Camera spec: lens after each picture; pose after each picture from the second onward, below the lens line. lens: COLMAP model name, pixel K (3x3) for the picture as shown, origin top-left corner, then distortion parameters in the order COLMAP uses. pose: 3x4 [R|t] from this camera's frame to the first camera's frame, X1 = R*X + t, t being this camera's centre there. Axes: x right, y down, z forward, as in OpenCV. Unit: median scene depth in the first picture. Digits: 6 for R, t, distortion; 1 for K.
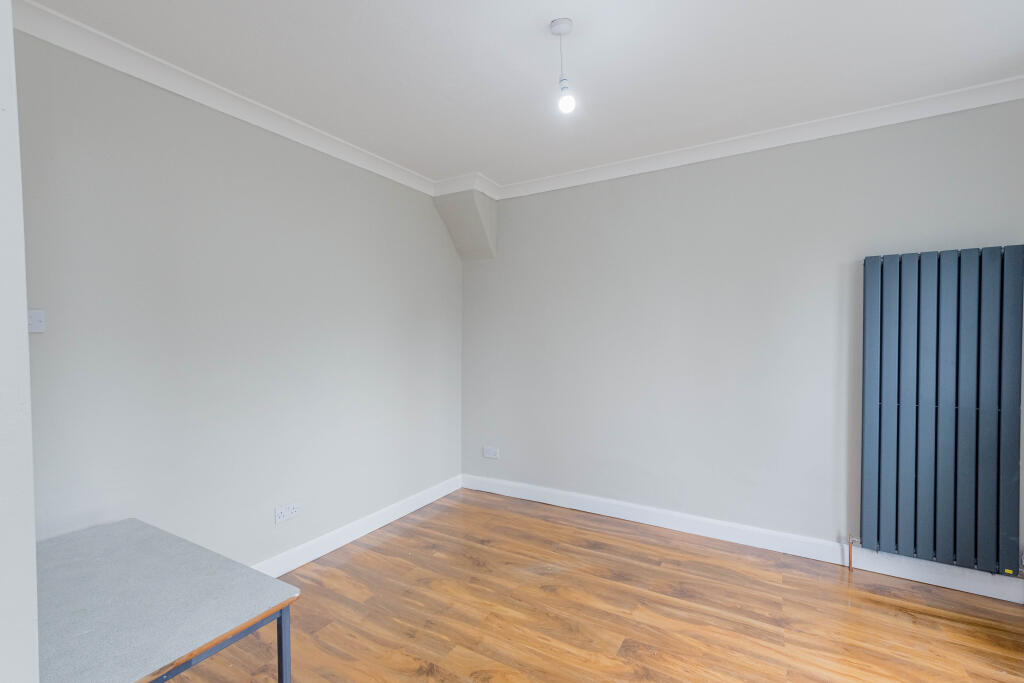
lens RADIAL K [[455.6, 0, 512.9], [0, 455.6, 341.1], [0, 0, 1]] dist [0.016689, 0.000848]
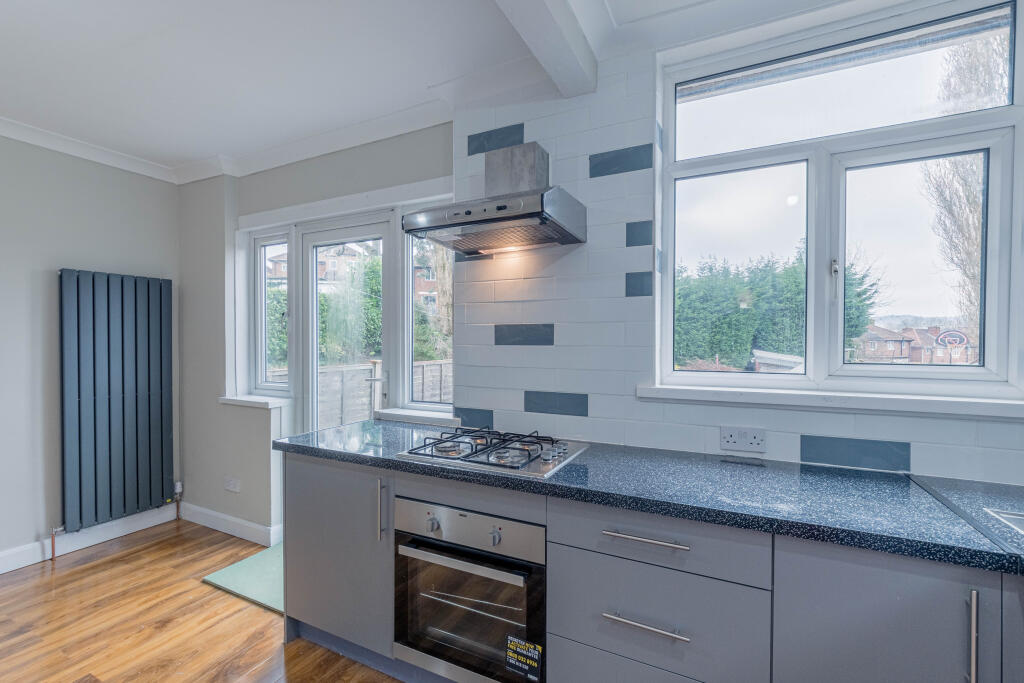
lens RADIAL K [[455.6, 0, 512.0], [0, 455.6, 341.9], [0, 0, 1]] dist [0.016689, 0.000848]
pose [[-0.044080, -0.015357, 0.998910, -0.432157], [-0.003543, 0.999878, 0.015215, -0.033722], [-0.999022, -0.002868, -0.044129, -0.016579]]
